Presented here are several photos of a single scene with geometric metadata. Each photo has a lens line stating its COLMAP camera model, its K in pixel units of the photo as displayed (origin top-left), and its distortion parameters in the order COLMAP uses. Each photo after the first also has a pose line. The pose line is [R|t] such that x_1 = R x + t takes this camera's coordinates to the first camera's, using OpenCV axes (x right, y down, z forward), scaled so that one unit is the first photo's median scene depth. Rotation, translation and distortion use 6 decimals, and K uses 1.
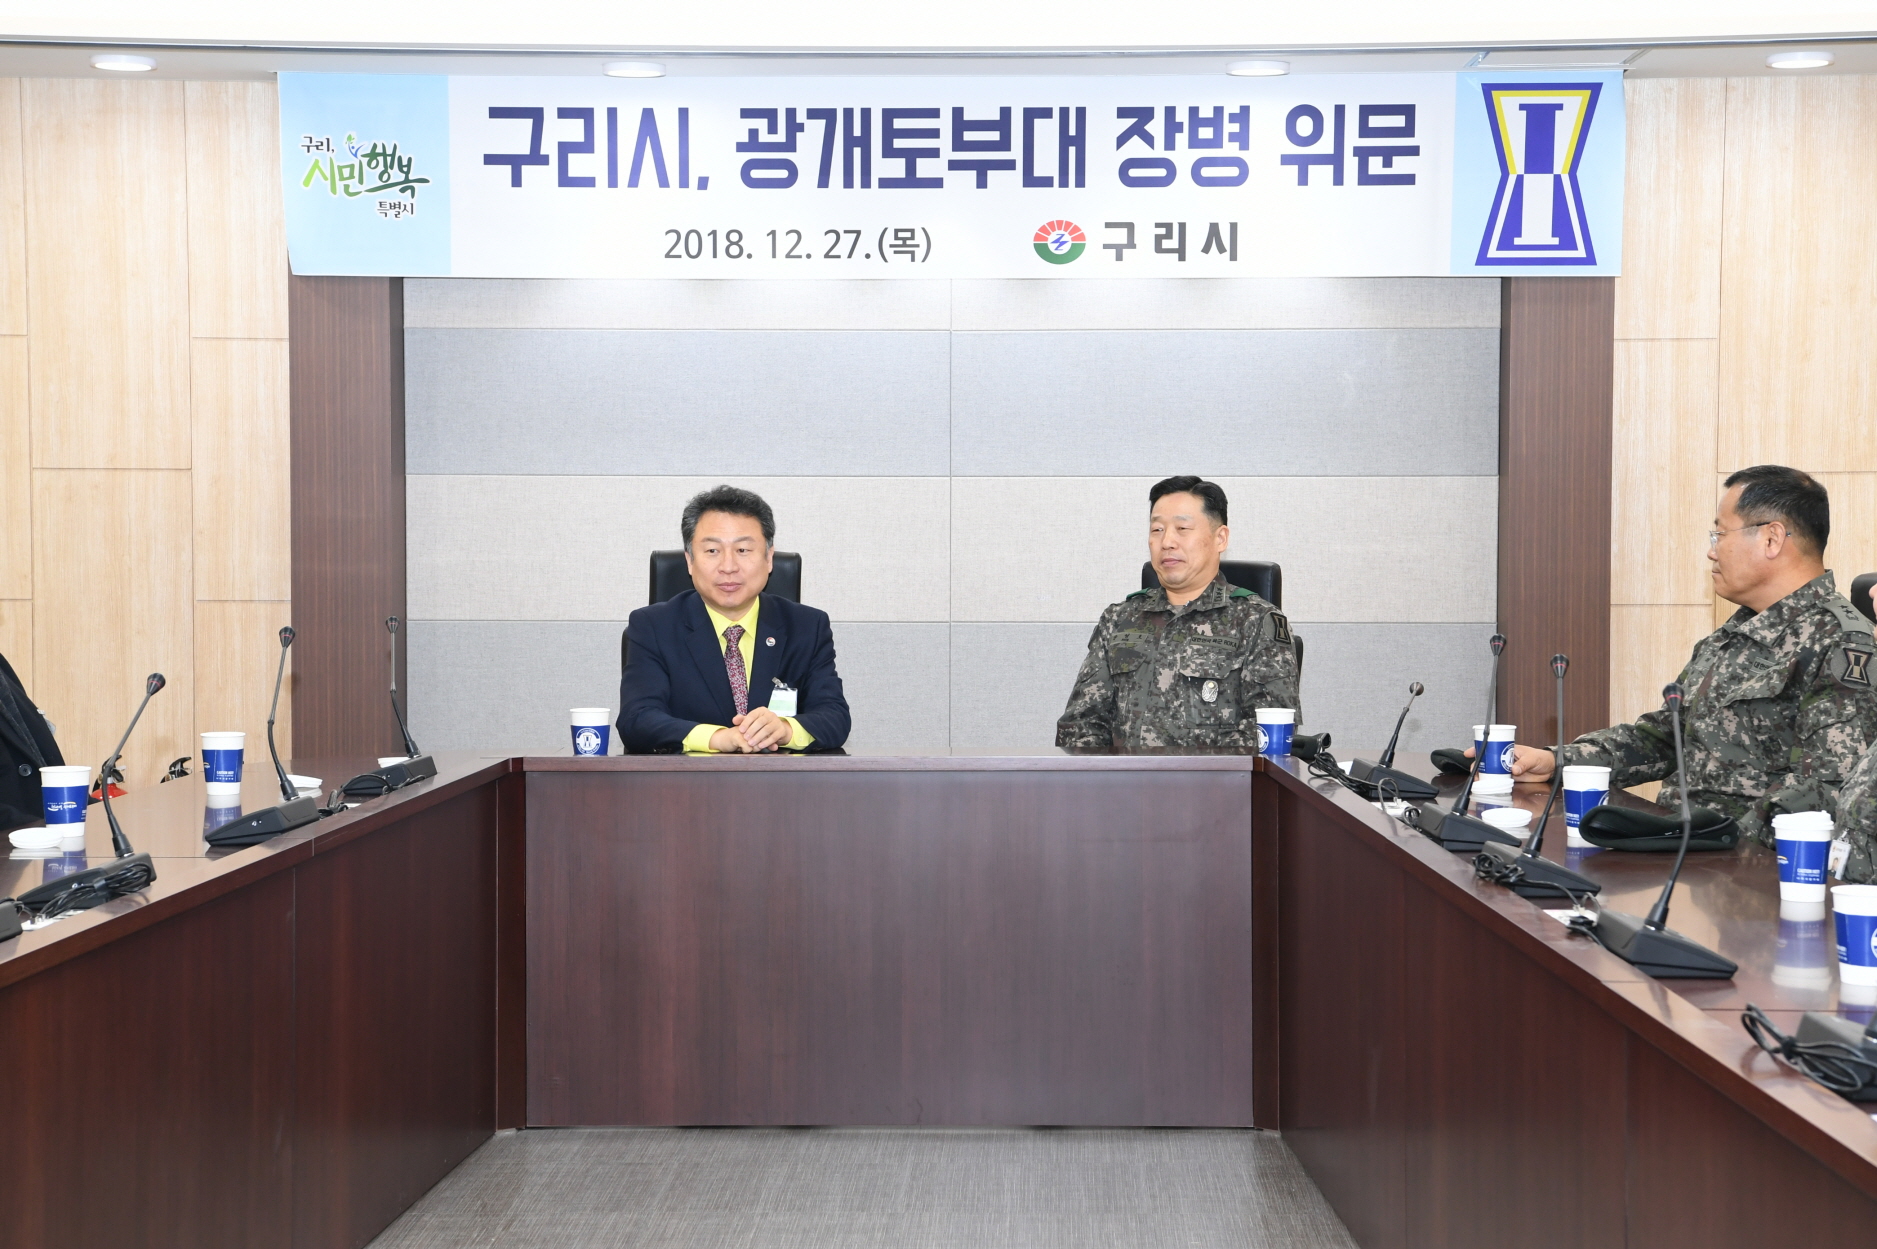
lens RADIAL K [[3535.8, 0, 944.6], [0, 3535.8, 616.3], [0, 0, 1]] dist [0.299210, 0.000000]
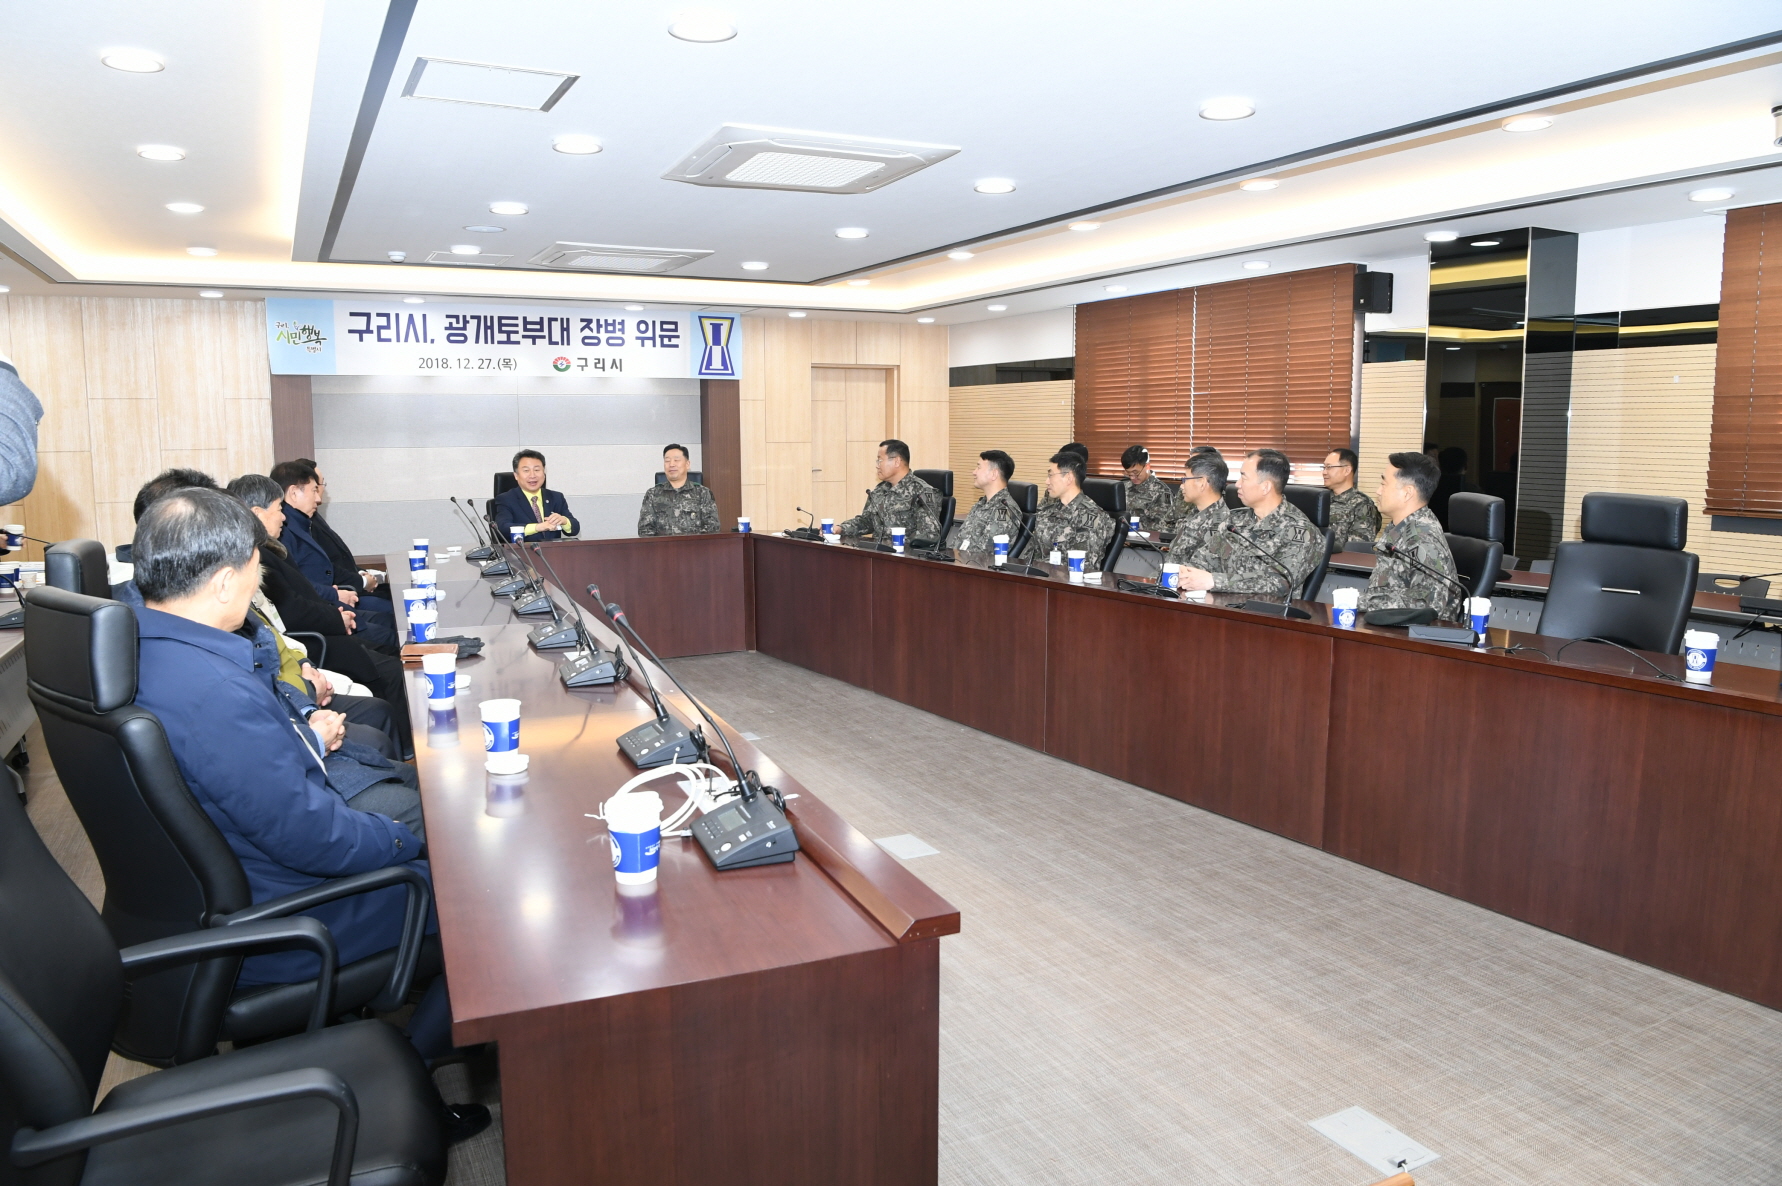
lens RADIAL K [[1221.9, 0, 890.8], [0, 1221.9, 585.8], [0, 0, 1]] dist [-0.071524, 0.012553]
pose [[0.875504, -0.064708, 0.478859, -0.217963], [0.028583, 0.996193, 0.082357, 0.000764], [-0.482365, -0.058417, 0.874020, -0.003889]]
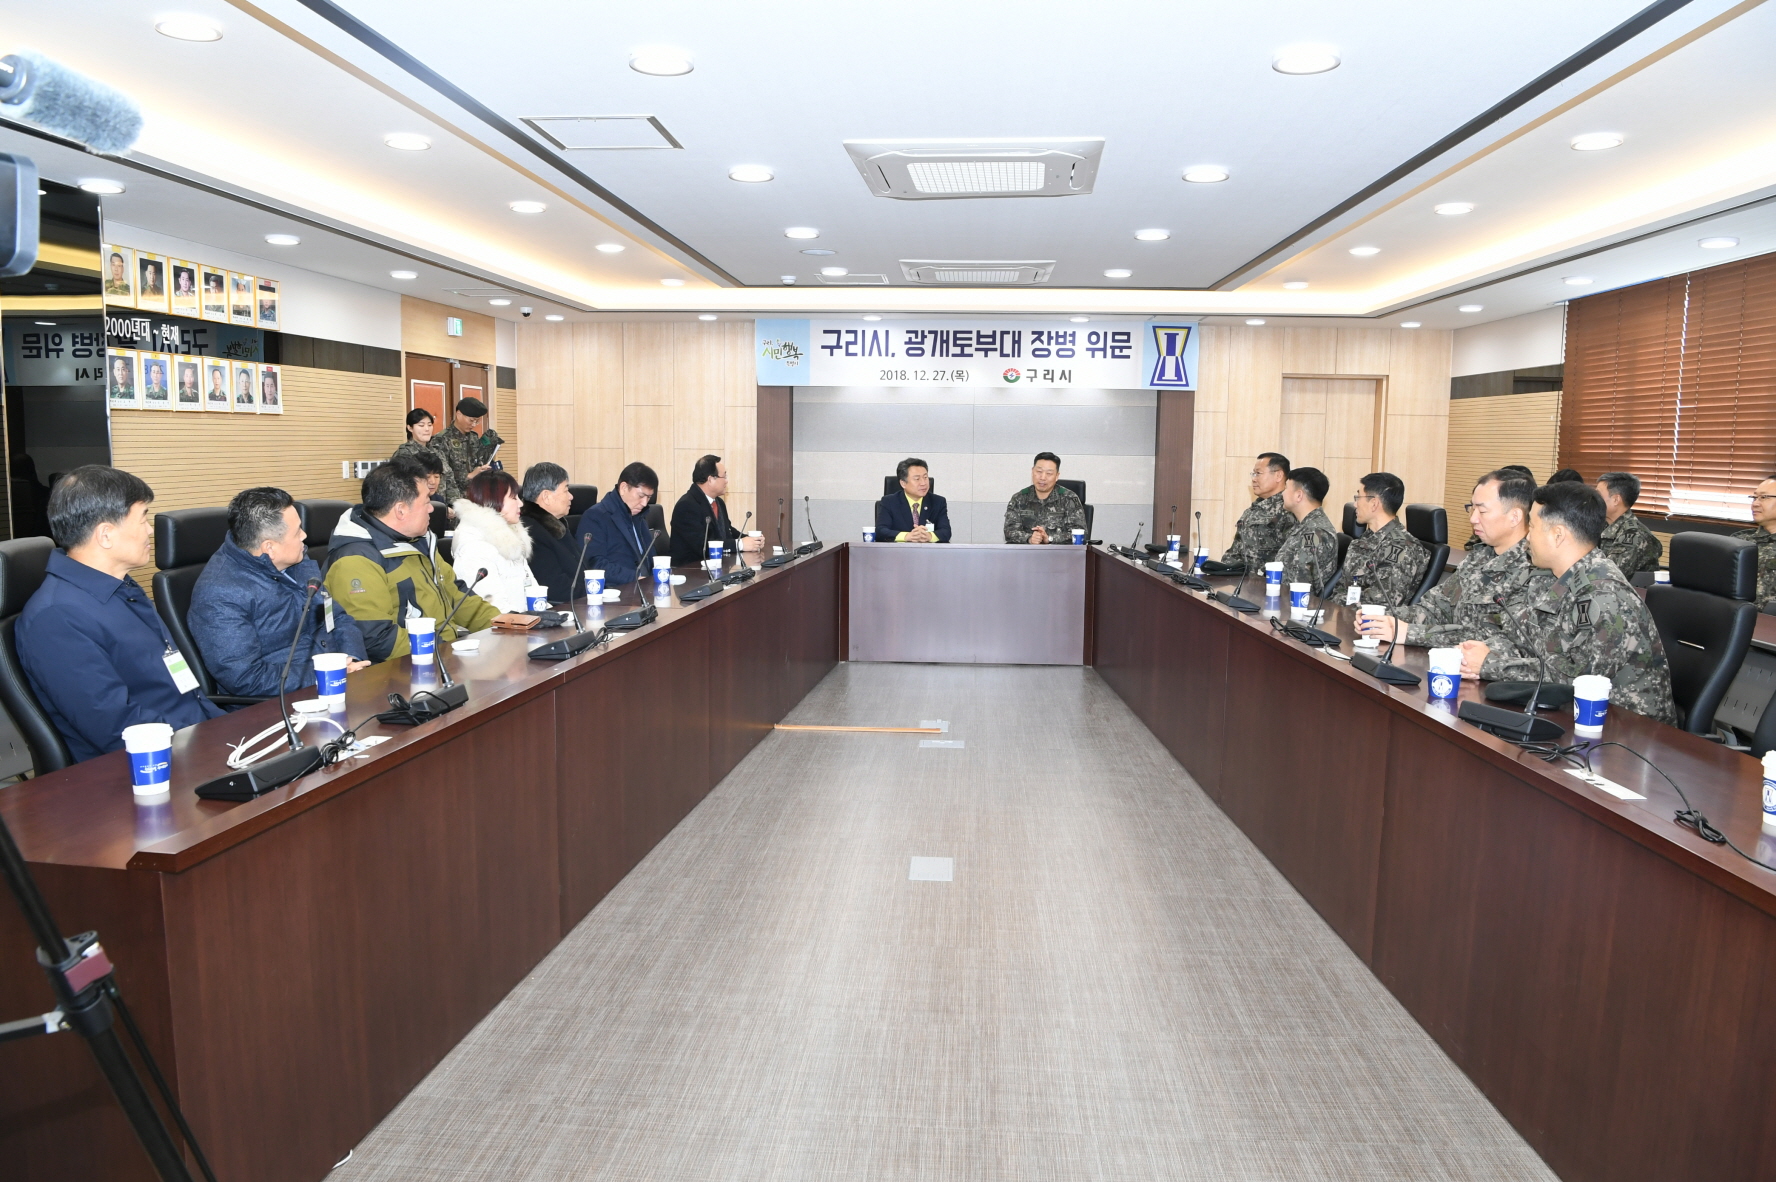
lens RADIAL K [[1217.8, 0, 894.6], [0, 1217.8, 593.8], [0, 0, 1]] dist [-0.071524, 0.012553]
pose [[0.999393, 0.014459, -0.031709, -0.031246], [-0.012076, 0.997179, 0.074081, 0.003634], [0.032691, -0.073653, 0.996748, -0.039195]]
